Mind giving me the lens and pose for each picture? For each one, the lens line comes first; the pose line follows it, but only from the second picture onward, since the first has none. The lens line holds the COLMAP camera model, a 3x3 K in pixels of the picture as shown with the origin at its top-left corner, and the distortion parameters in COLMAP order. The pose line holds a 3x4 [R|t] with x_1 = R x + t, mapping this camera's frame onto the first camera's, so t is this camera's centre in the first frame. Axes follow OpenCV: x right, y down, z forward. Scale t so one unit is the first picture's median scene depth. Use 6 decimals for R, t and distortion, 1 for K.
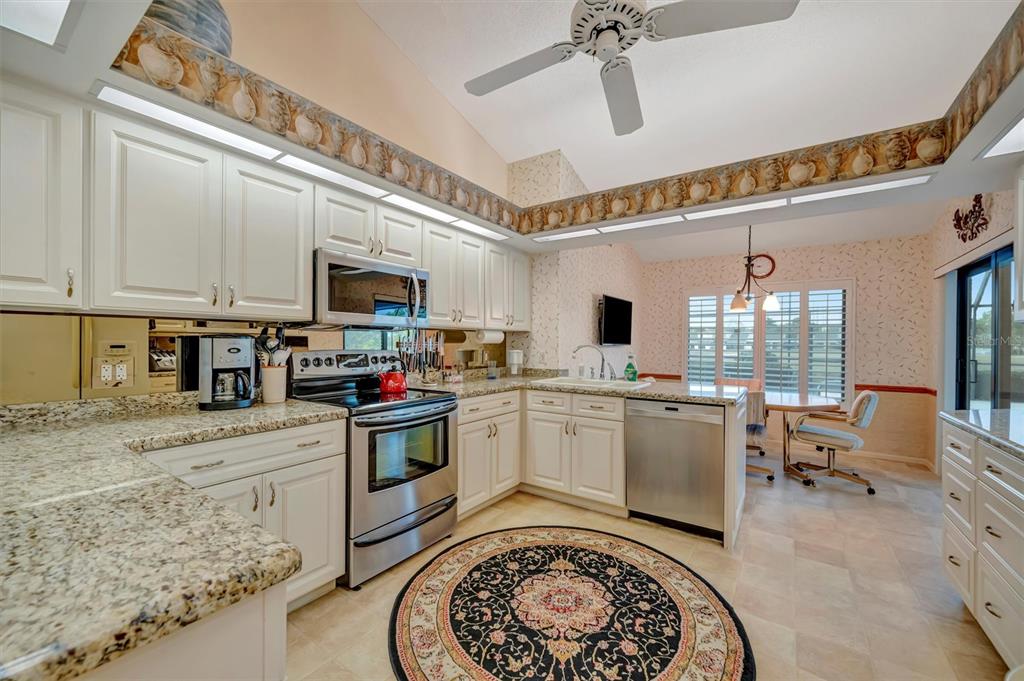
lens RADIAL K [[404.1, 0, 515.1], [0, 404.1, 344.5], [0, 0, 1]] dist [0.000862, 0.000049]
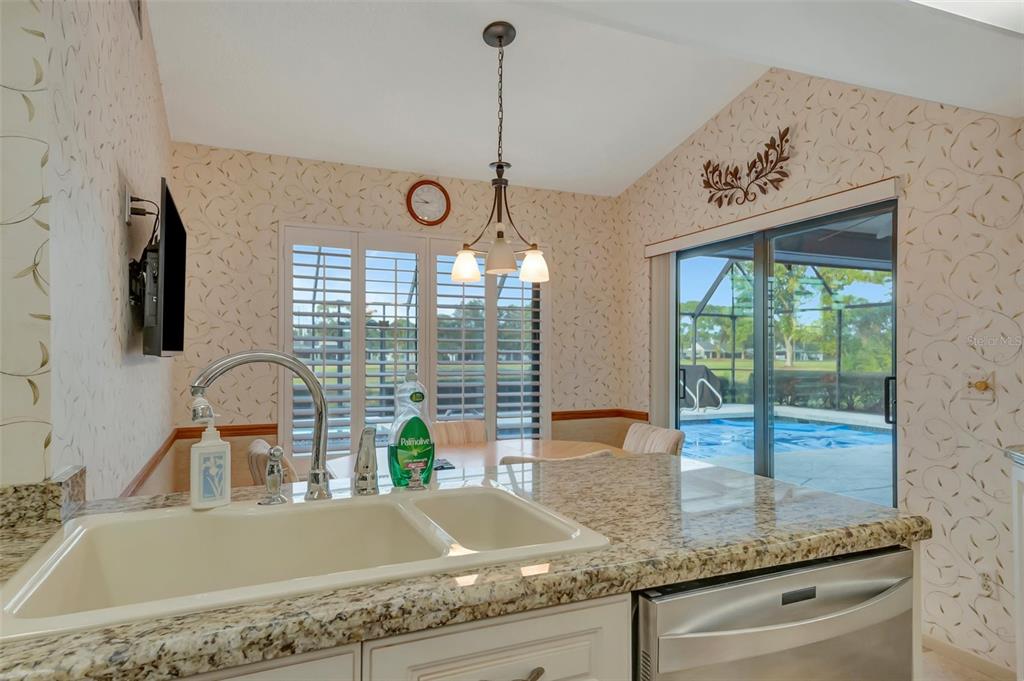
lens RADIAL K [[622.7, 0, 512.3], [0, 622.7, 358.2], [0, 0, 1]] dist [0.003061, -0.000162]
pose [[0.528367, -0.013789, 0.848904, -0.029469], [0.005562, 0.999903, 0.012780, 0.000506], [-0.848998, -0.002031, 0.528393, 0.550232]]
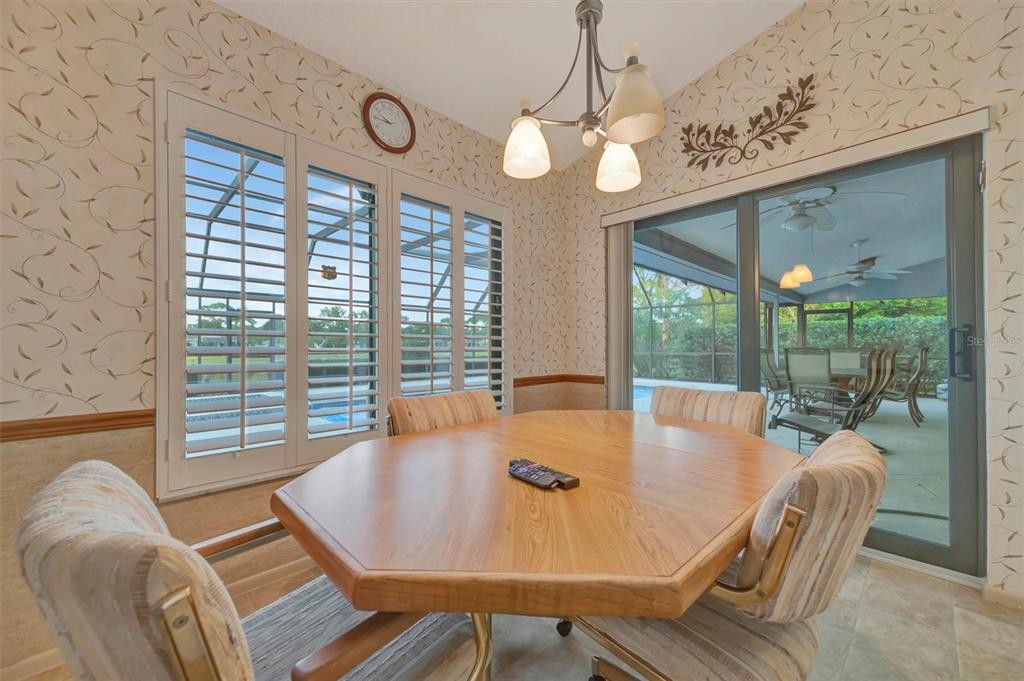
lens RADIAL K [[392.8, 0, 510.2], [0, 392.8, 352.5], [0, 0, 1]] dist [0.000019, 0.005801]
pose [[0.204608, -0.026674, 0.978480, 0.256874], [0.000425, 0.999631, 0.027161, 0.043313], [-0.978844, -0.005141, 0.204544, 0.910355]]
